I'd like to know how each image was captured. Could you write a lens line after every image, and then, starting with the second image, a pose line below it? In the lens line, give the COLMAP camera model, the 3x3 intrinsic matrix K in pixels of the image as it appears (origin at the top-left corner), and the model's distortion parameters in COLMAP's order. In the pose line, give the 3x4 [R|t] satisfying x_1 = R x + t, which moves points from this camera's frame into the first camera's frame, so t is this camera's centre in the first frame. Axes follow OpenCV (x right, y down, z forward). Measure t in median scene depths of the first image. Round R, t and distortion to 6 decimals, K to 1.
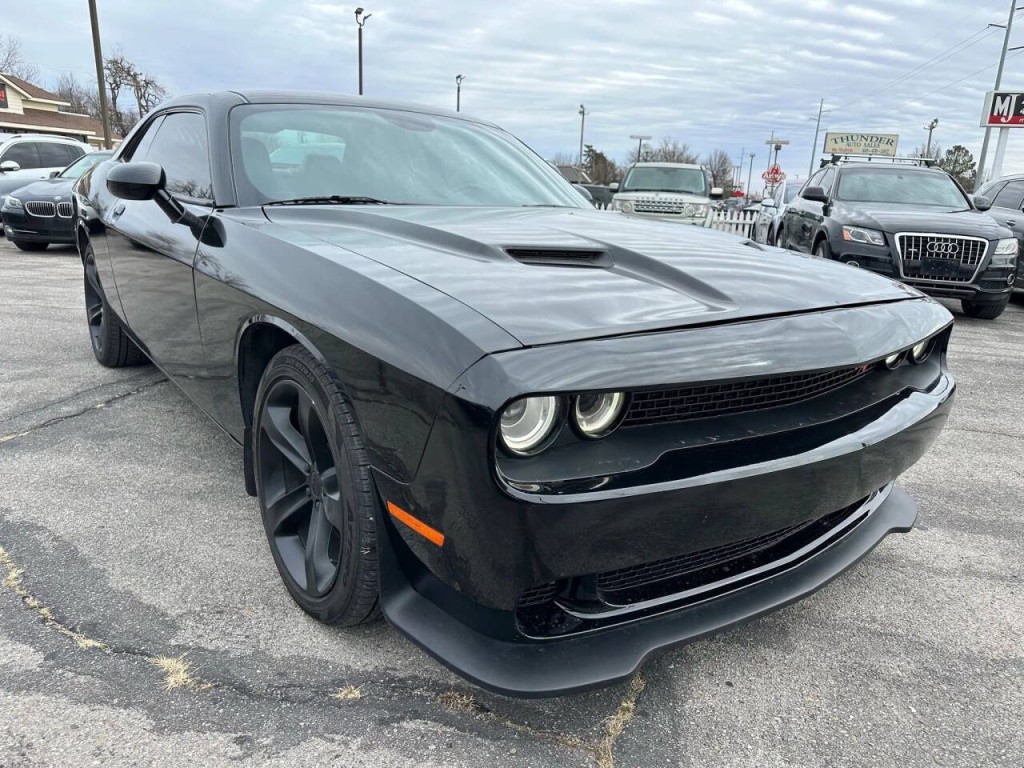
lens RADIAL K [[744.8, 0, 517.1], [0, 744.8, 398.6], [0, 0, 1]] dist [0.042653, -0.058066]
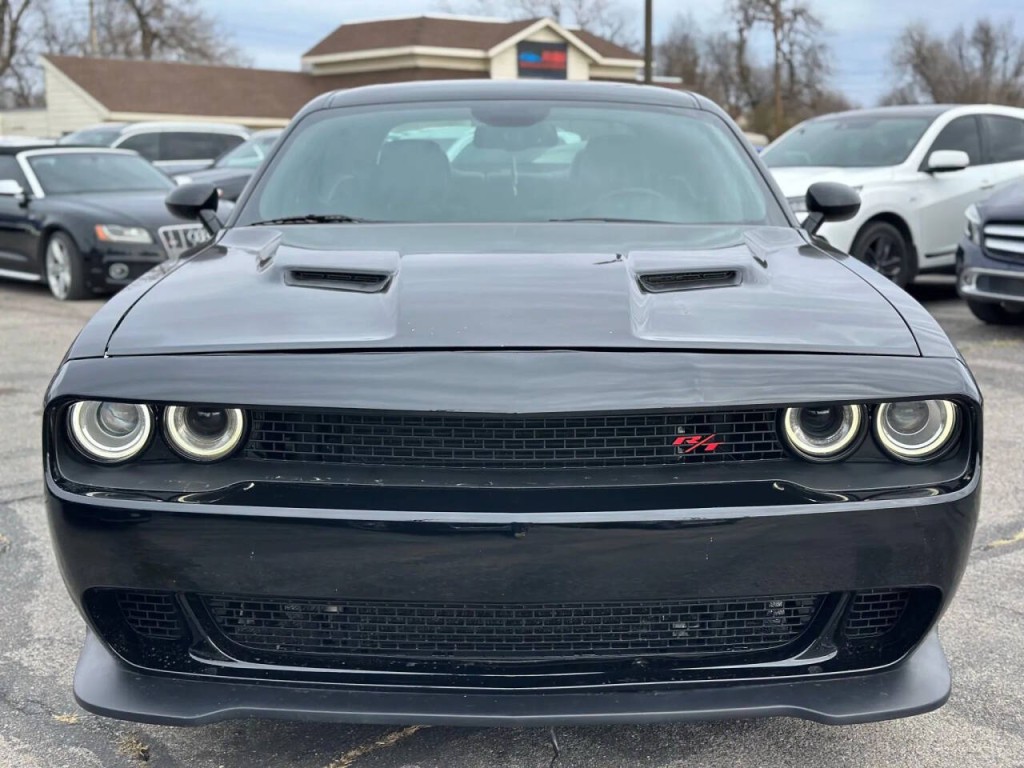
lens RADIAL K [[1484.2, 0, 507.2], [0, 1484.2, 387.4], [0, 0, 1]] dist [0.120485, 0.017983]
pose [[0.798293, 0.052749, -0.599955, 0.900294], [-0.134783, 0.986539, -0.092602, 0.047681], [0.586994, 0.154787, 0.794656, -0.177555]]
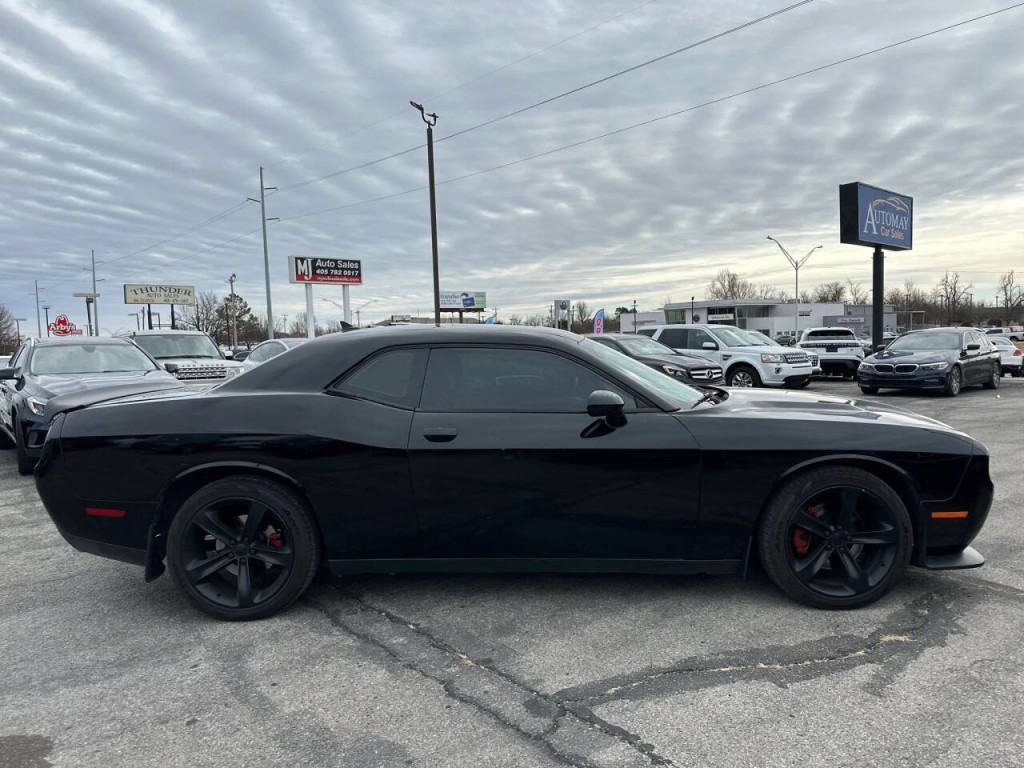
lens RADIAL K [[747.0, 0, 509.2], [0, 747.0, 383.2], [0, 0, 1]] dist [0.009026, -0.002036]
pose [[0.595354, -0.112292, 0.795578, -1.716939], [0.267829, 0.961289, -0.064743, -0.286764], [-0.757510, 0.251624, 0.602382, 0.276839]]
